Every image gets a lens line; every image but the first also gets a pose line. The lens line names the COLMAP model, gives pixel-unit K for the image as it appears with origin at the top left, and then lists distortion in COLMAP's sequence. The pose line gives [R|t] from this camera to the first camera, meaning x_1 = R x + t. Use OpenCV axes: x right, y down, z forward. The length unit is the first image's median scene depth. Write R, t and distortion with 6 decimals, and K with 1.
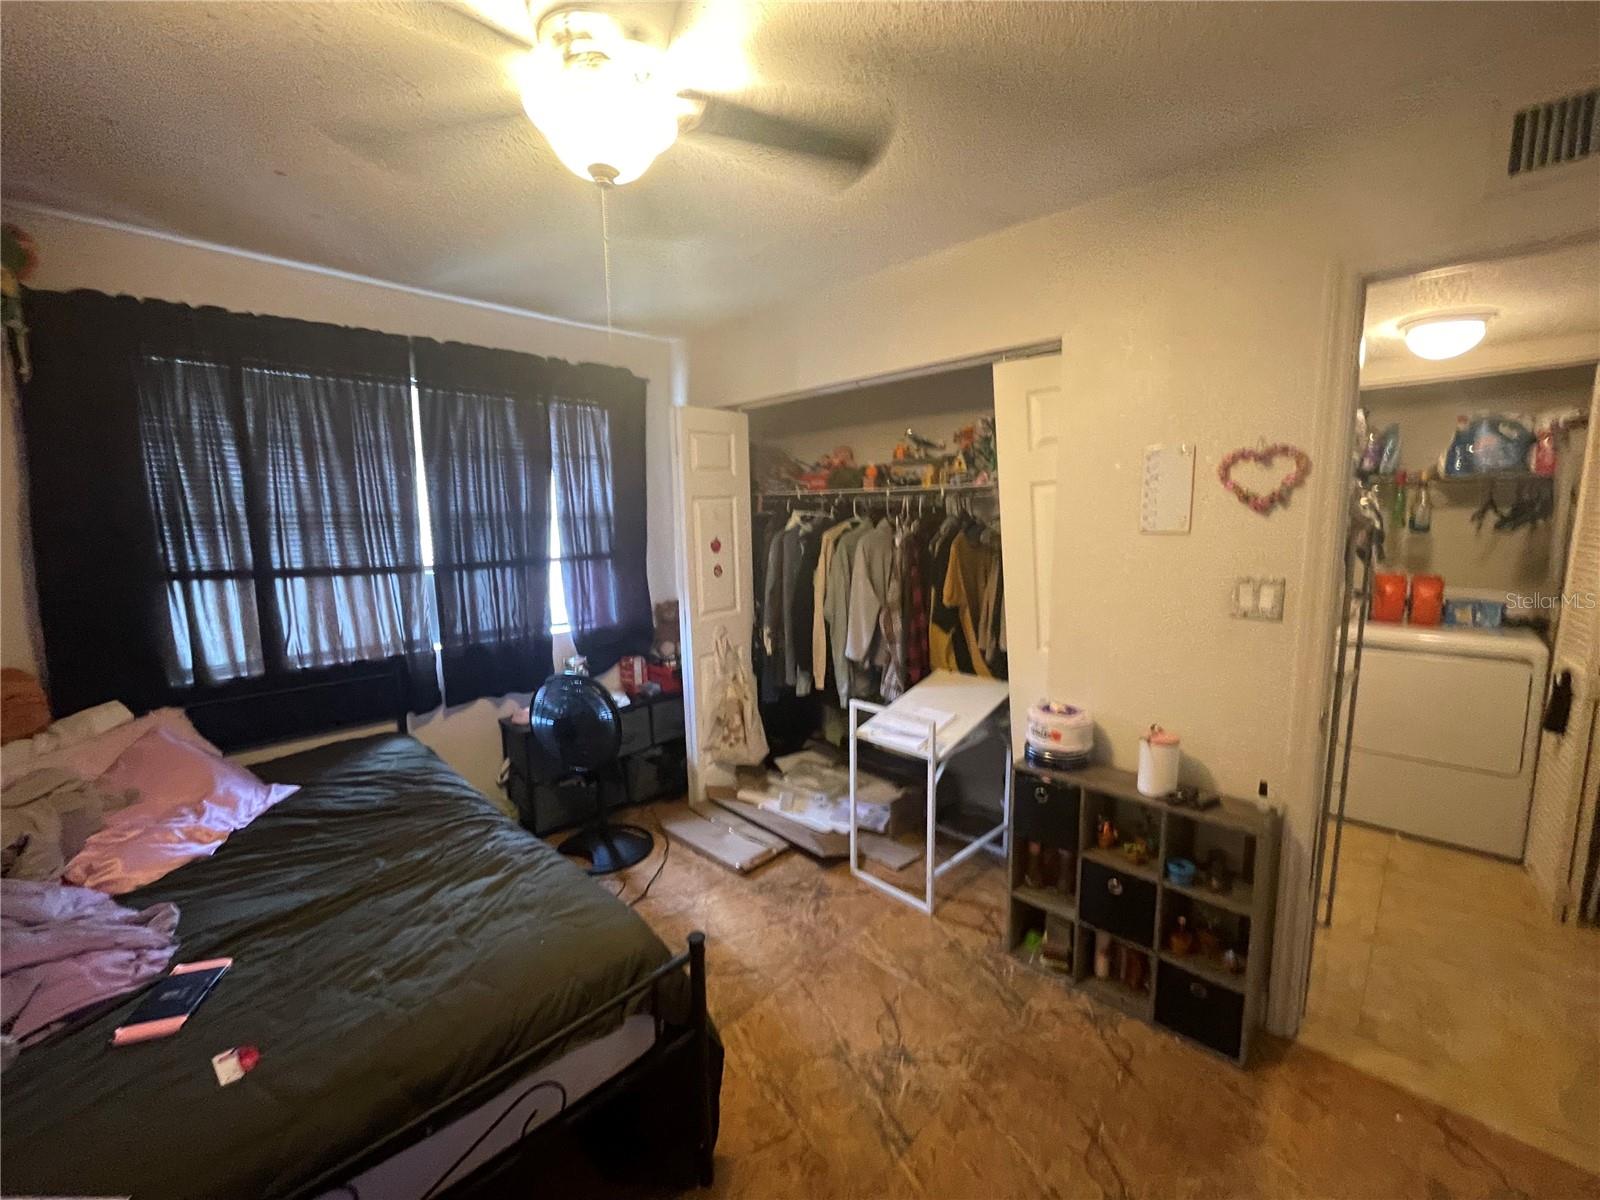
lens RADIAL K [[652.5, 0, 797.0], [0, 652.5, 594.7], [0, 0, 1]] dist [-0.005652, 0.000482]
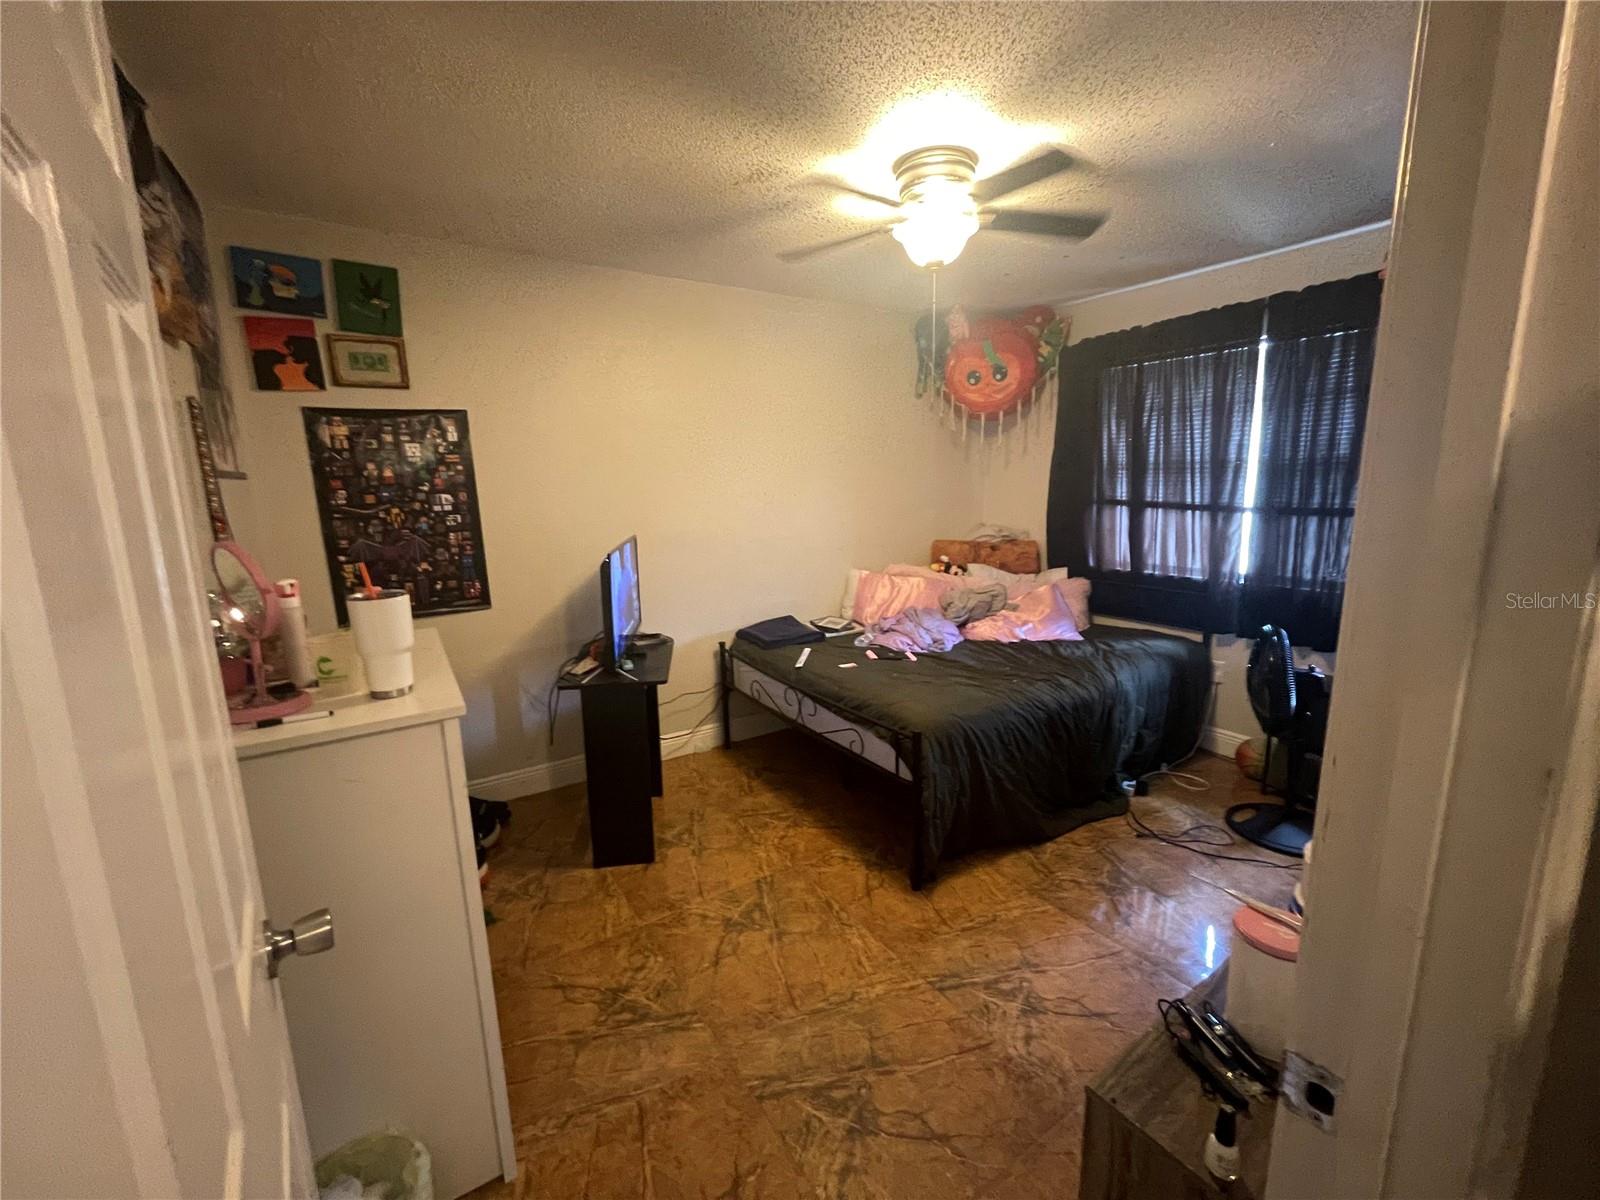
lens RADIAL K [[652.5, 0, 799.7], [0, 652.5, 604.6], [0, 0, 1]] dist [-0.005652, 0.000482]
pose [[-0.208893, 0.194032, -0.958497, 0.849702], [-0.104834, 0.970029, 0.219213, -0.058022], [0.972303, 0.146275, -0.182291, 0.591723]]
